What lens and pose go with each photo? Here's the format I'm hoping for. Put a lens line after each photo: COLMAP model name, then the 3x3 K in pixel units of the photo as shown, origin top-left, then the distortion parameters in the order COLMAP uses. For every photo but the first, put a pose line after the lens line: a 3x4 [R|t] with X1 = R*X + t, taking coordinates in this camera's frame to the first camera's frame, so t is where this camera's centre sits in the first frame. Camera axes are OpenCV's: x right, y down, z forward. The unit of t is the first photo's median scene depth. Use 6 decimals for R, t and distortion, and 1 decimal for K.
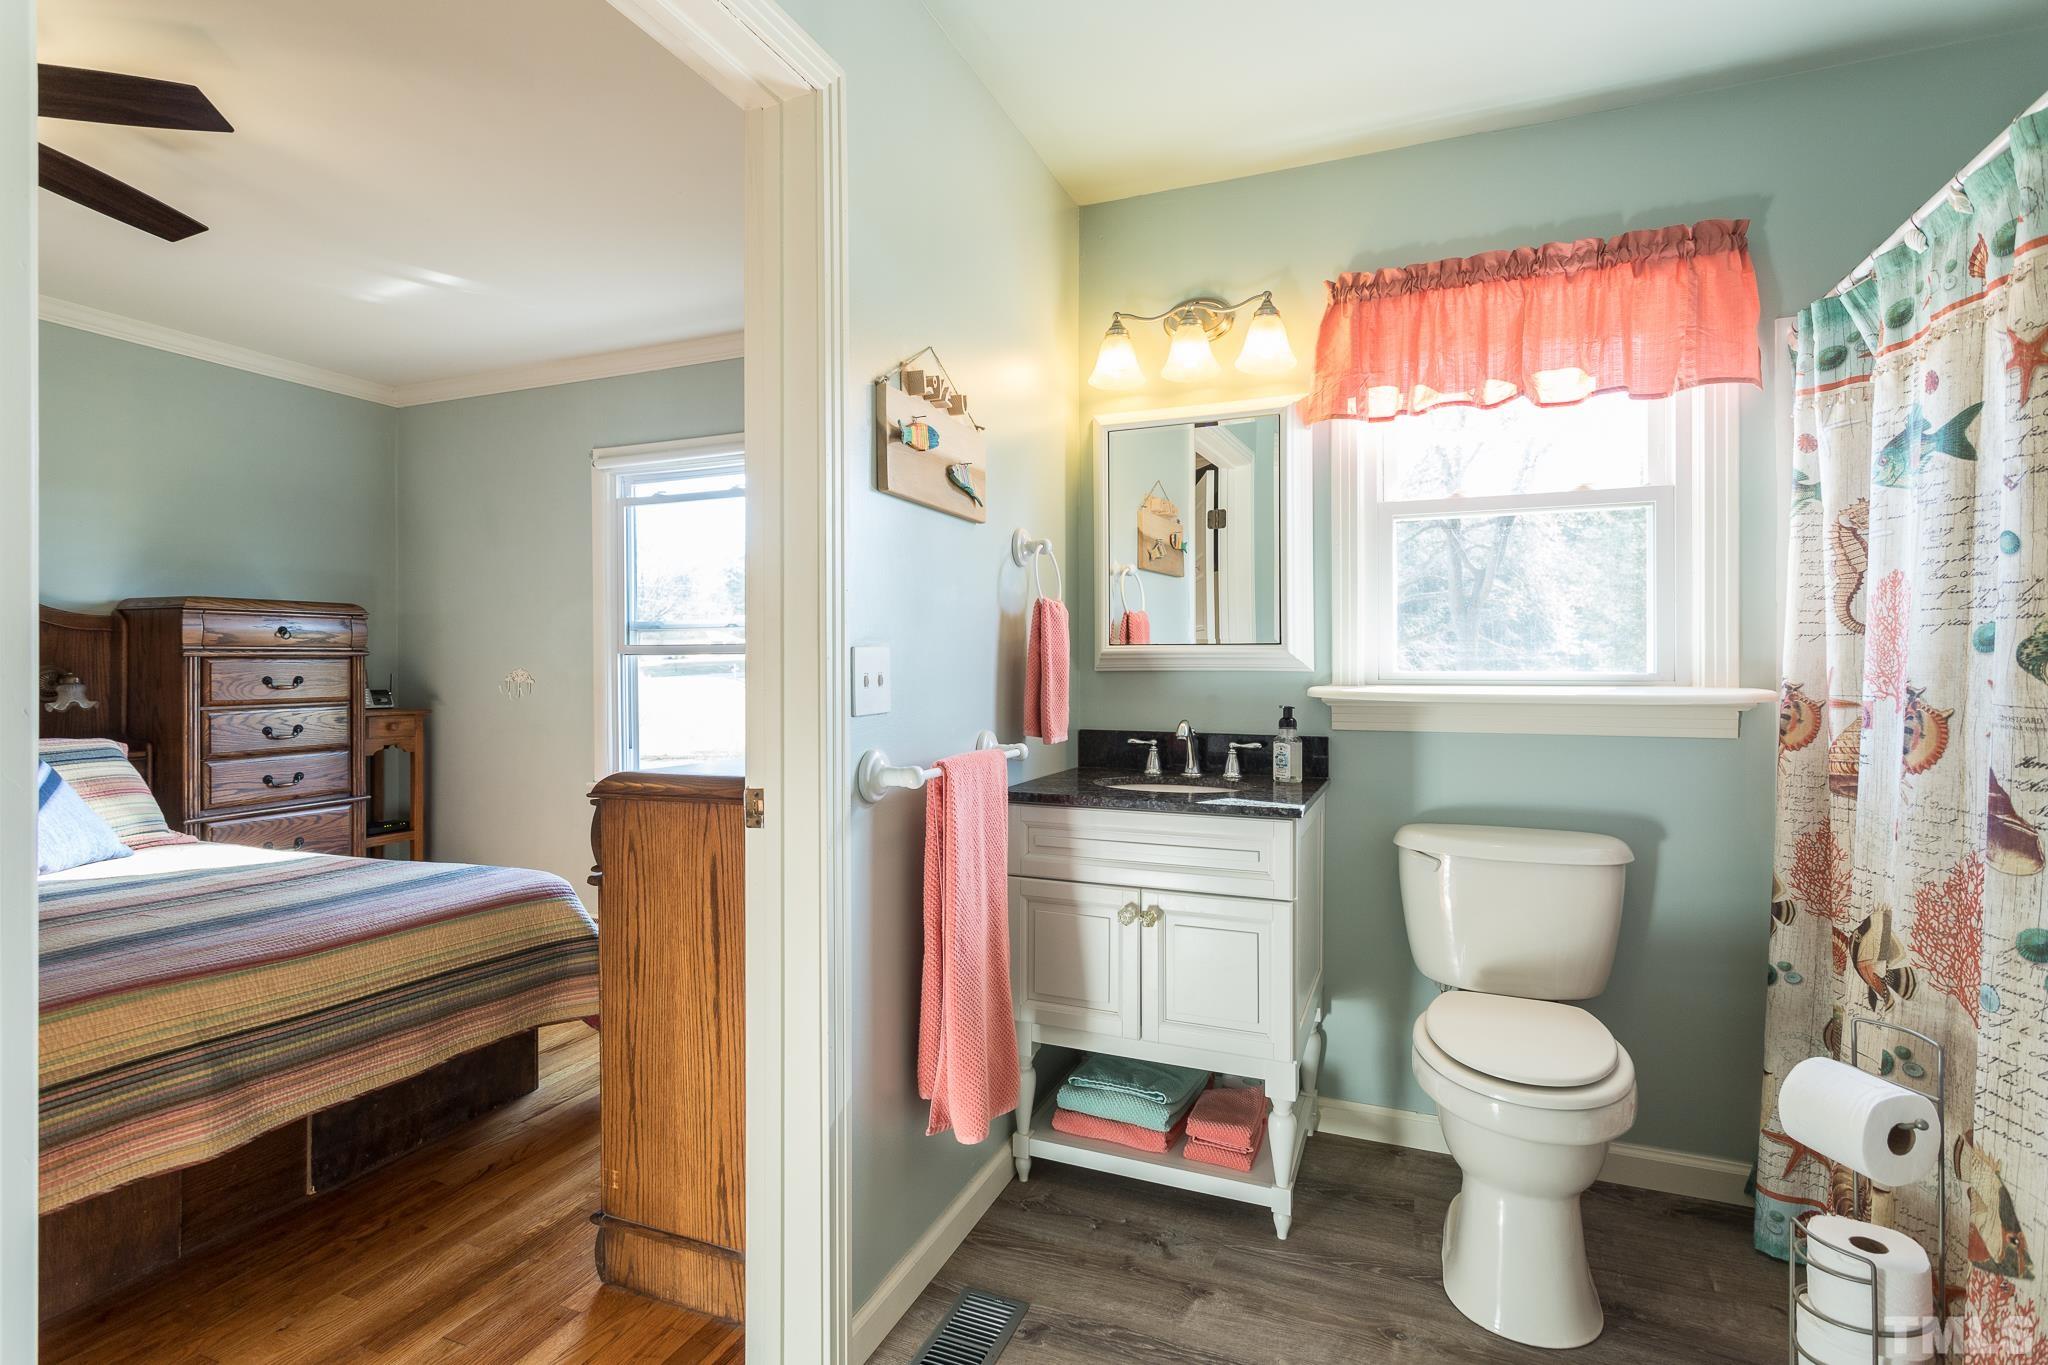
lens RADIAL K [[983.4, 0, 1027.9], [0, 983.4, 675.8], [0, 0, 1]] dist [0.001768, 0.002562]
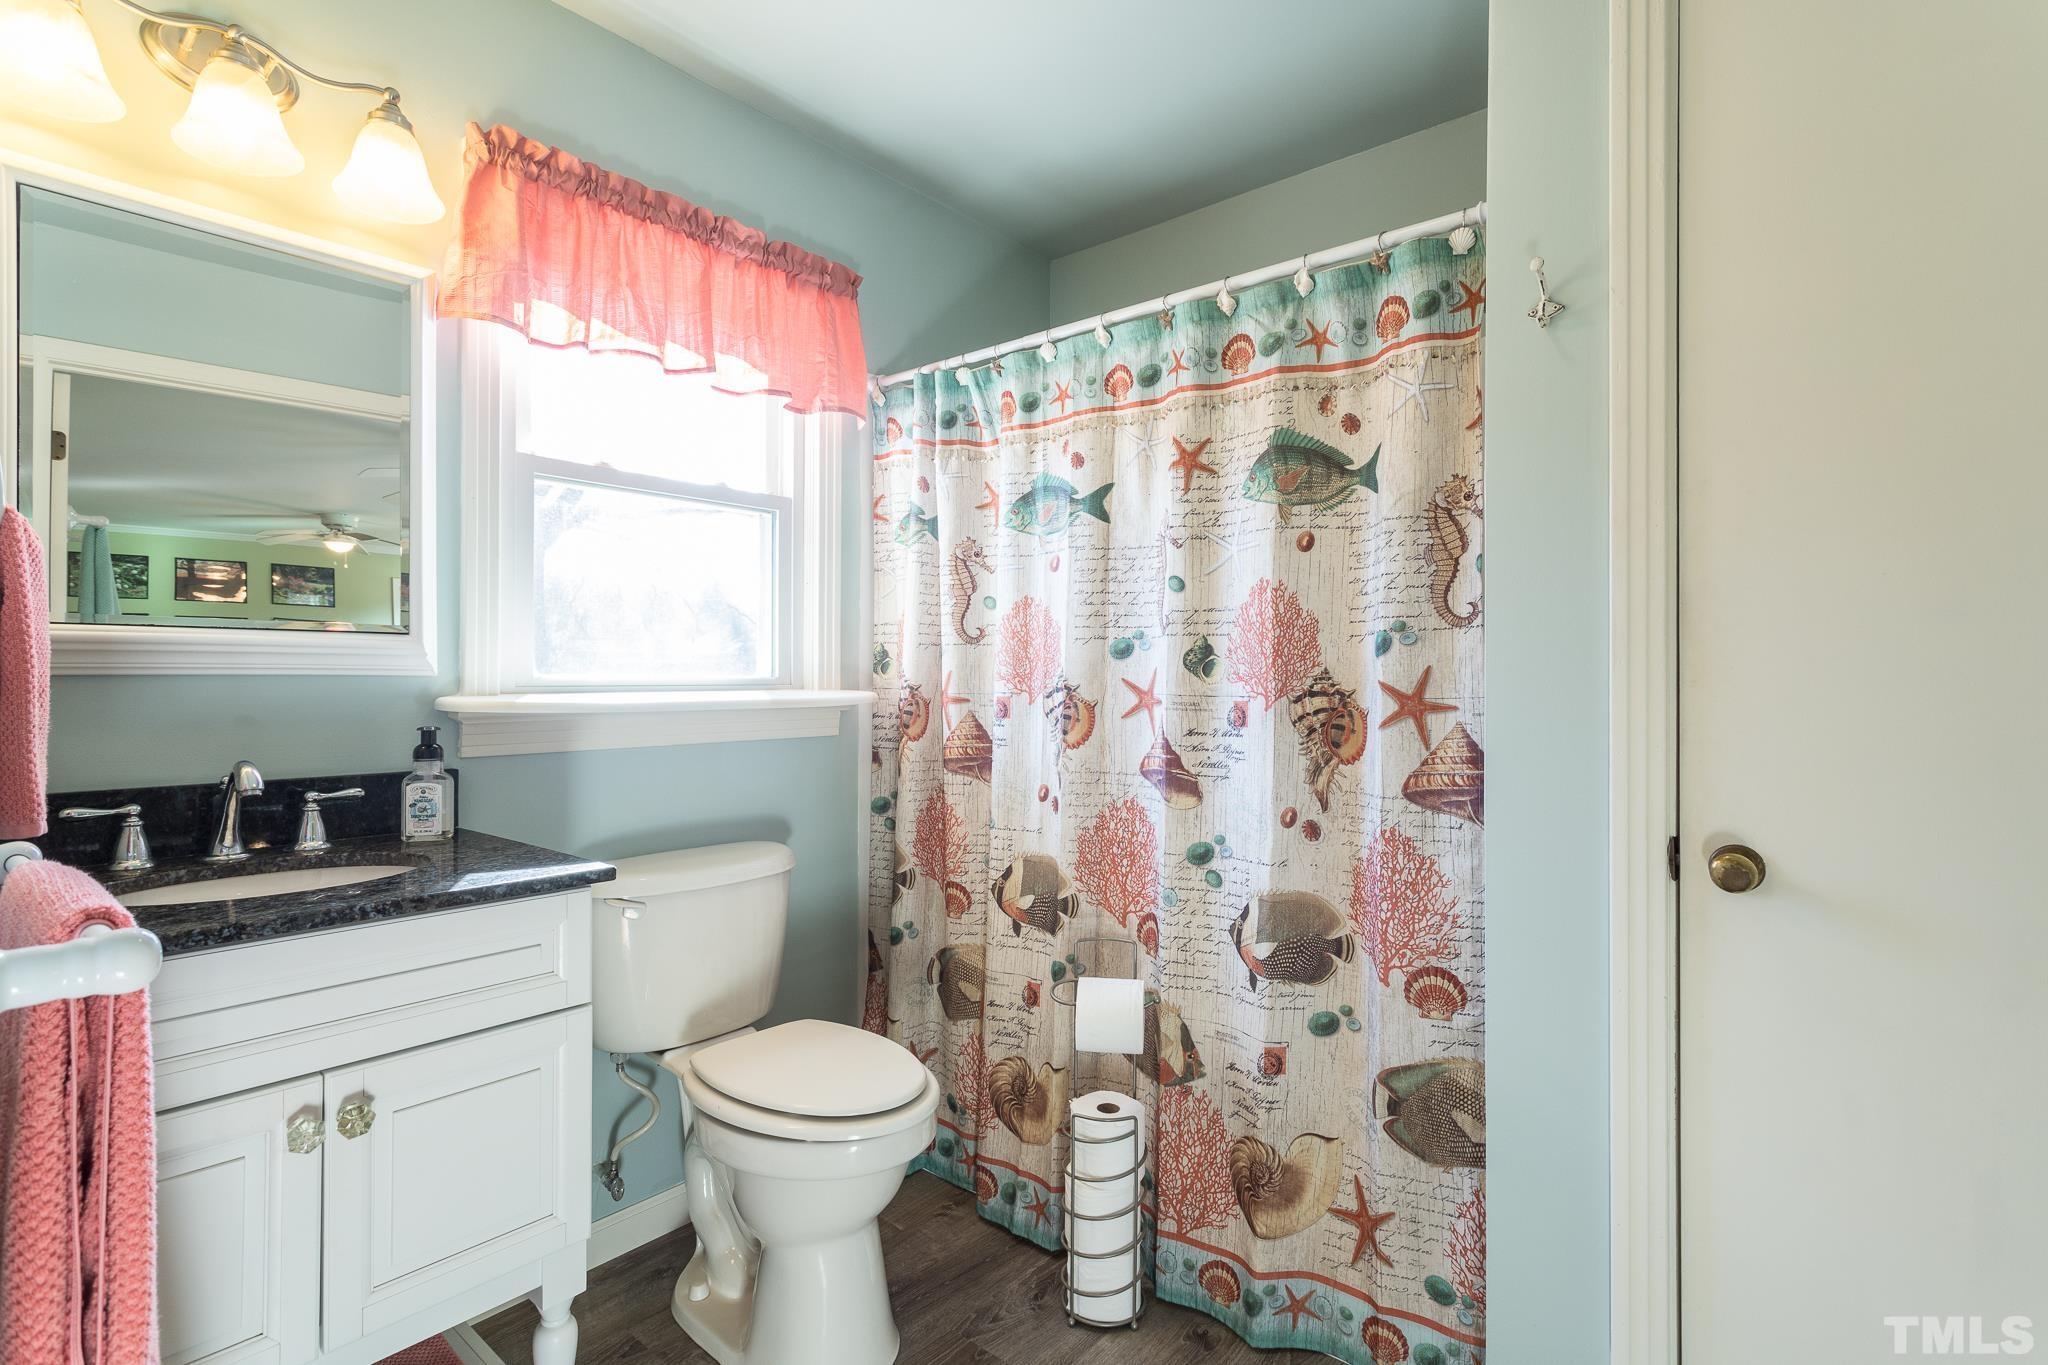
lens RADIAL K [[983.4, 0, 1037.3], [0, 983.4, 679.5], [0, 0, 1]] dist [0.001768, 0.002562]
pose [[0.304564, -0.002345, 0.952489, -0.325501], [0.010576, 0.999944, -0.000920, 0.004567], [-0.952433, 0.010354, 0.304571, 0.526820]]
